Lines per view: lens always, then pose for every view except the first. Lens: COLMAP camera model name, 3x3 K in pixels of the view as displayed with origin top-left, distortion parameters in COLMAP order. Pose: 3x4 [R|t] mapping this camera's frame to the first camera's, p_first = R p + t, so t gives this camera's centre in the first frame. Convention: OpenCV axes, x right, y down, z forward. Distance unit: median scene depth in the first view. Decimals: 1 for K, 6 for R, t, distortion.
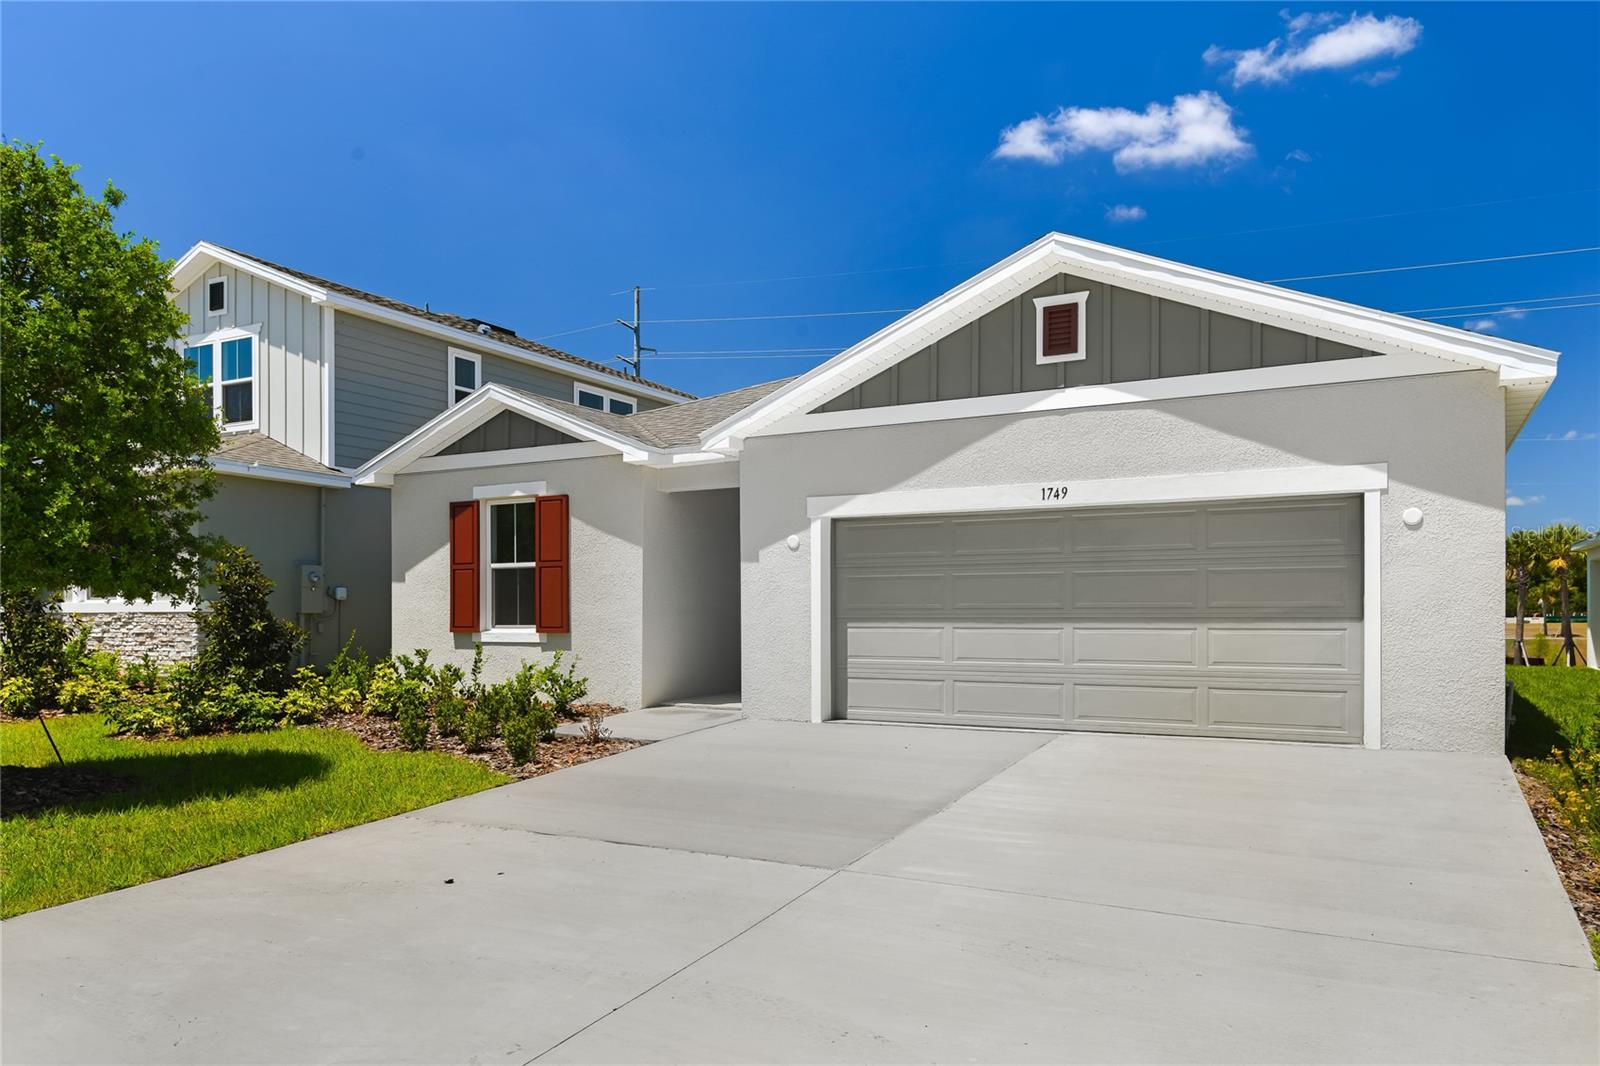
lens RADIAL K [[1041.0, 0, 756.7], [0, 1041.0, 592.9], [0, 0, 1]] dist [0.013679, -0.001199]
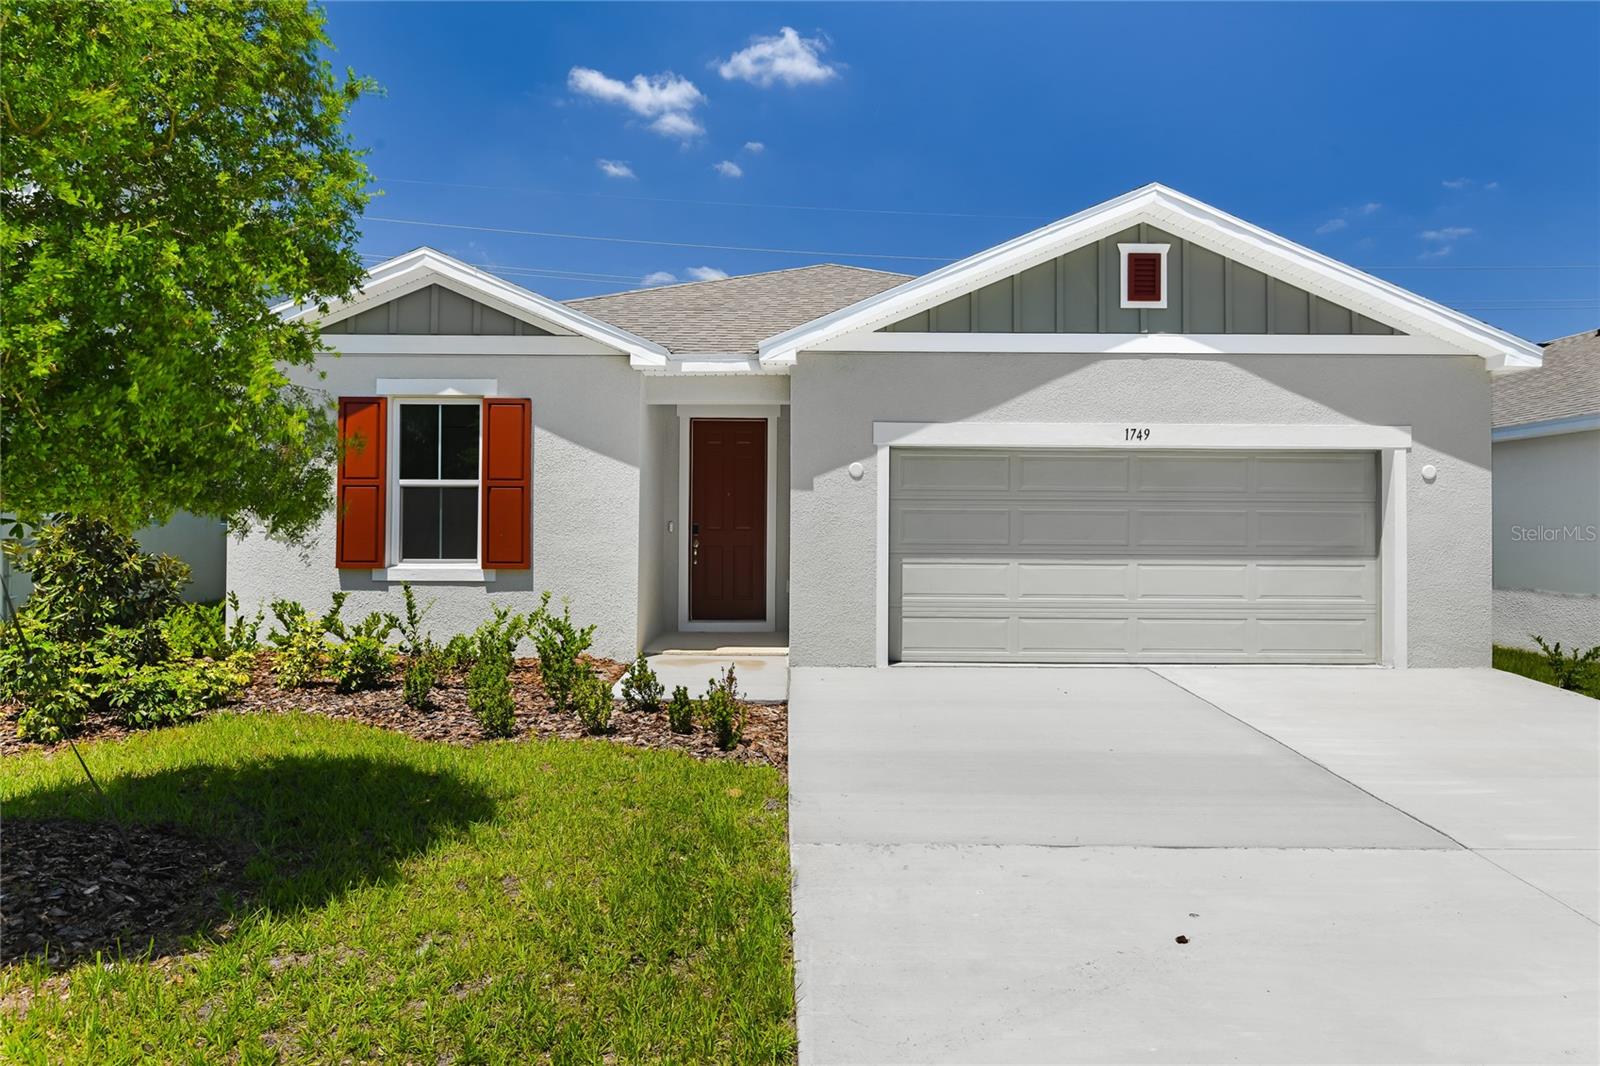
lens RADIAL K [[1003.3, 0, 786.6], [0, 1003.3, 500.8], [0, 0, 1]] dist [0.003686, -0.011194]
pose [[0.884703, 0.024026, 0.465536, -0.454379], [-0.018125, 0.999689, -0.017149, -0.005897], [-0.465803, 0.006734, 0.884863, 0.266334]]
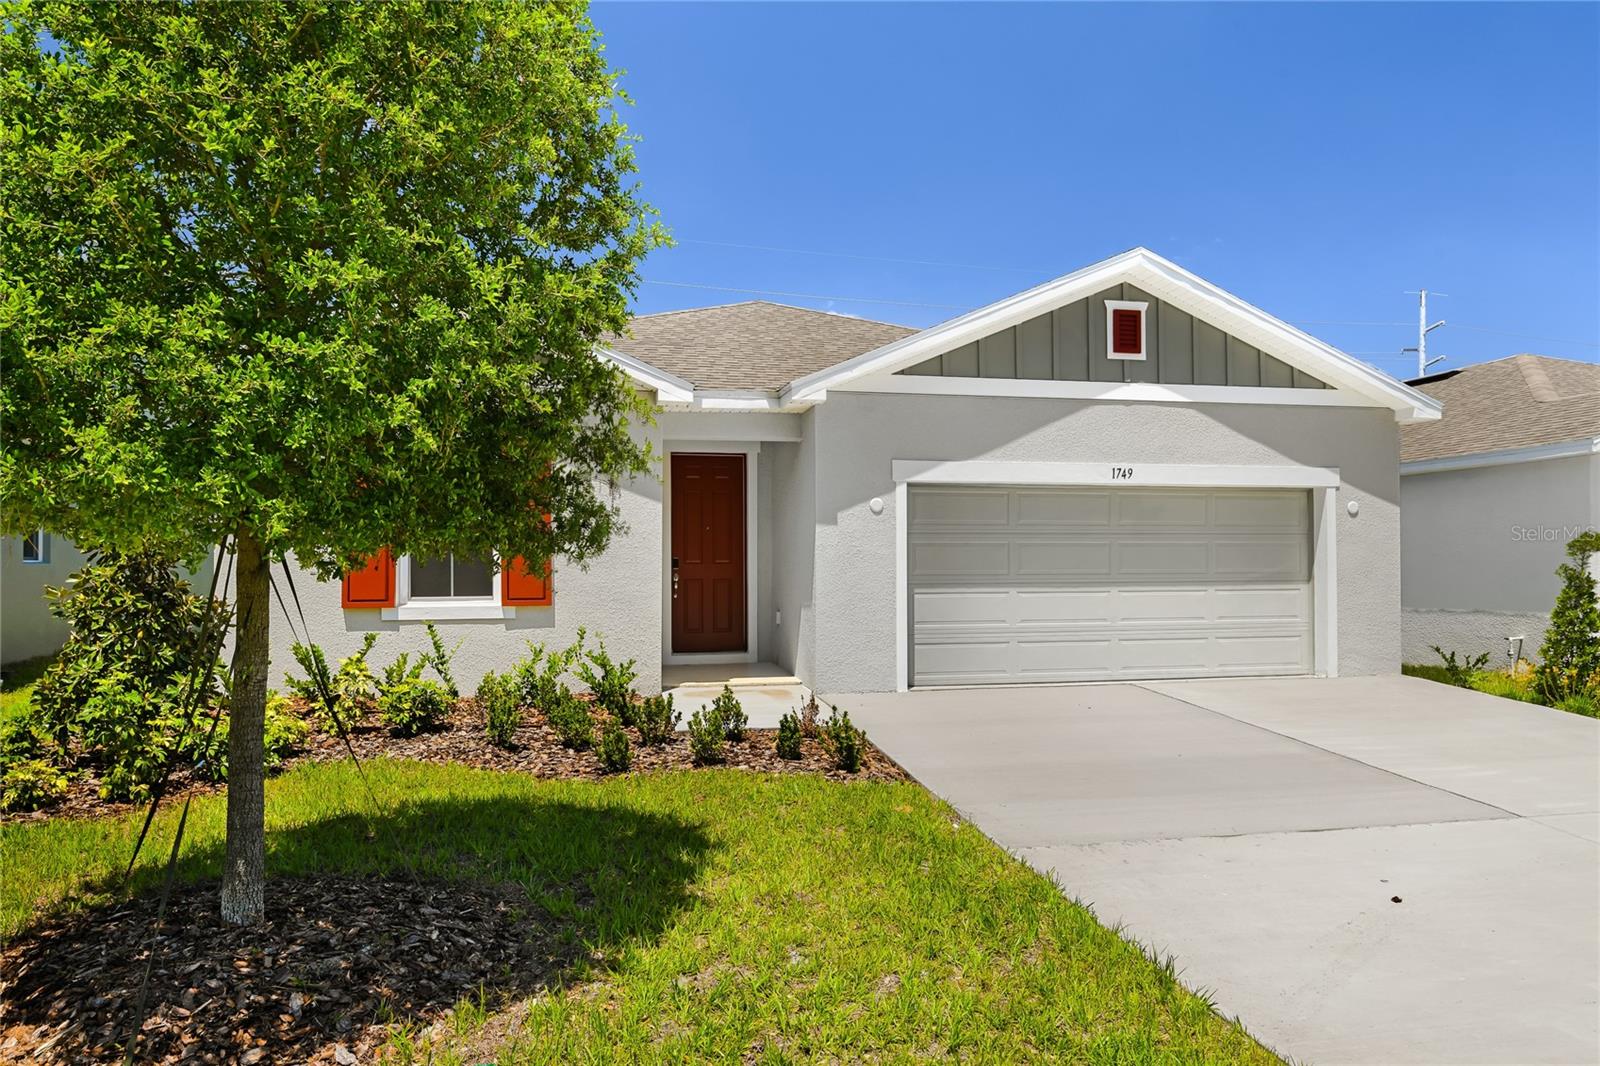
lens RADIAL K [[1003.3, 0, 808.0], [0, 1003.3, 537.2], [0, 0, 1]] dist [0.003686, -0.011194]
pose [[0.776486, 0.017290, 0.629897, -0.633621], [-0.010496, 0.999840, -0.014505, -0.005610], [-0.630047, 0.004652, 0.776543, 0.342308]]
